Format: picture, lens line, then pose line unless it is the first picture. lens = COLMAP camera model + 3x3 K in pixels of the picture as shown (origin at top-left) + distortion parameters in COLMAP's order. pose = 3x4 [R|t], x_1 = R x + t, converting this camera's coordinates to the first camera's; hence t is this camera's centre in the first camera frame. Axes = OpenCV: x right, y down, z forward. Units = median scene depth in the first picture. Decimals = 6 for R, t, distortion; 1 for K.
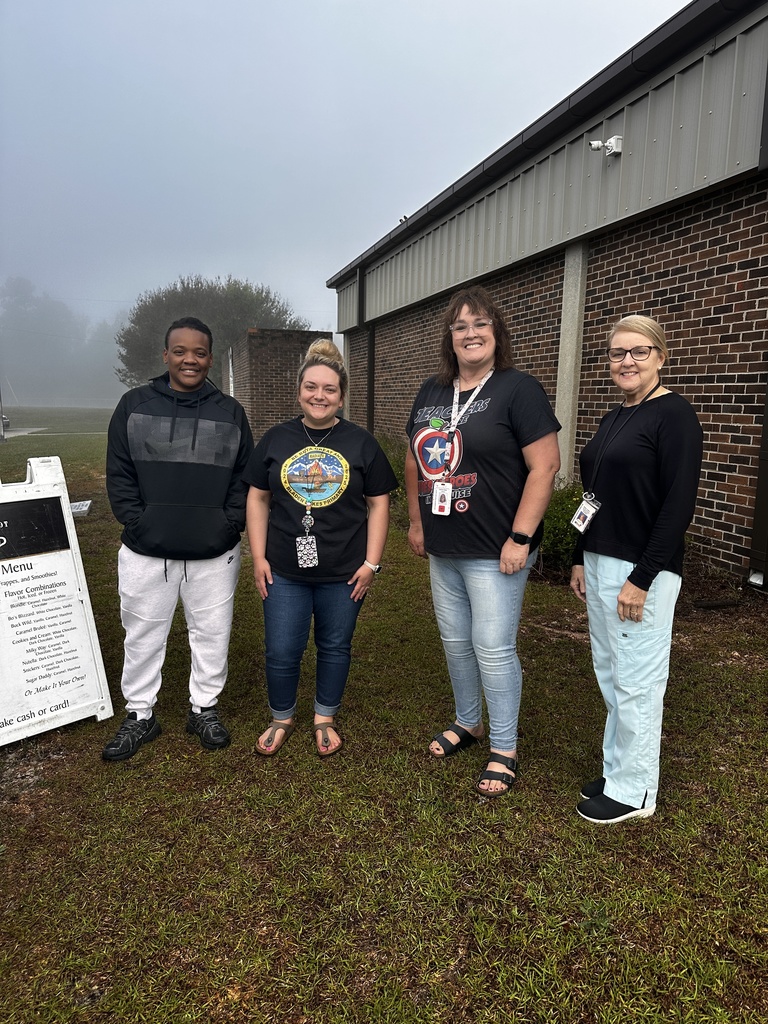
lens RADIAL K [[762.3, 0, 384.0], [0, 762.3, 512.0], [0, 0, 1]] dist [-0.000233, -0.081546]
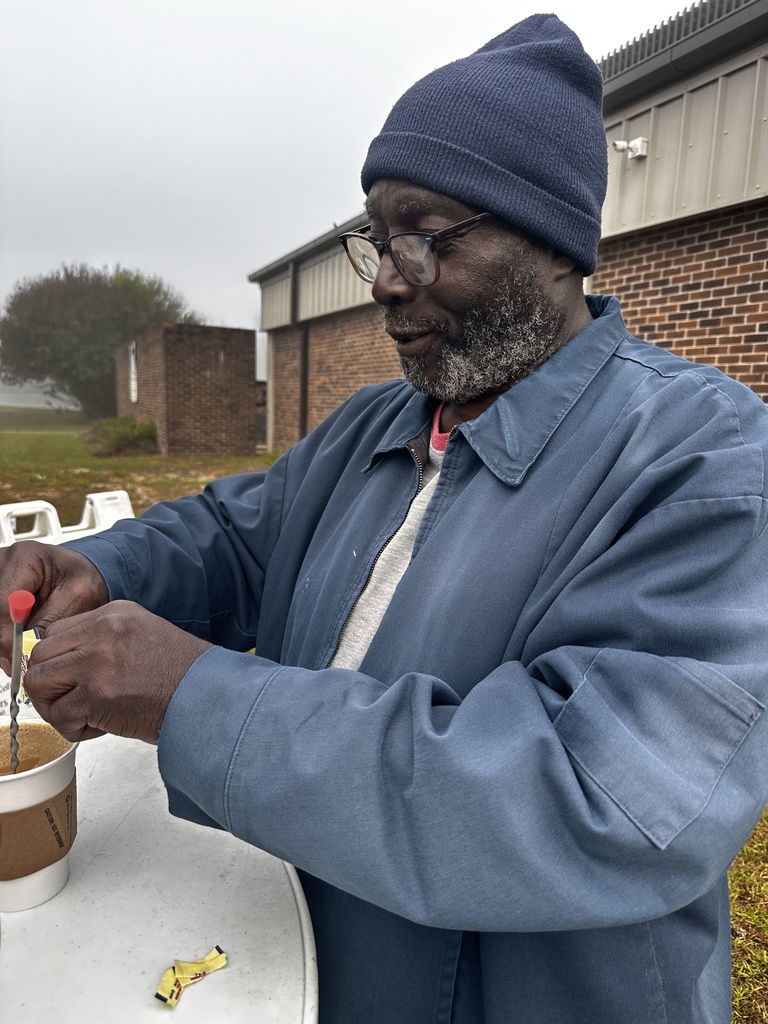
lens RADIAL K [[762.3, 0, 384.0], [0, 762.3, 512.0], [0, 0, 1]] dist [-0.000233, -0.081546]
pose [[0.985703, -0.000823, 0.168493, -0.162799], [0.000909, 0.999999, -0.000432, -0.027809], [-0.168492, 0.000579, 0.985703, 0.118182]]
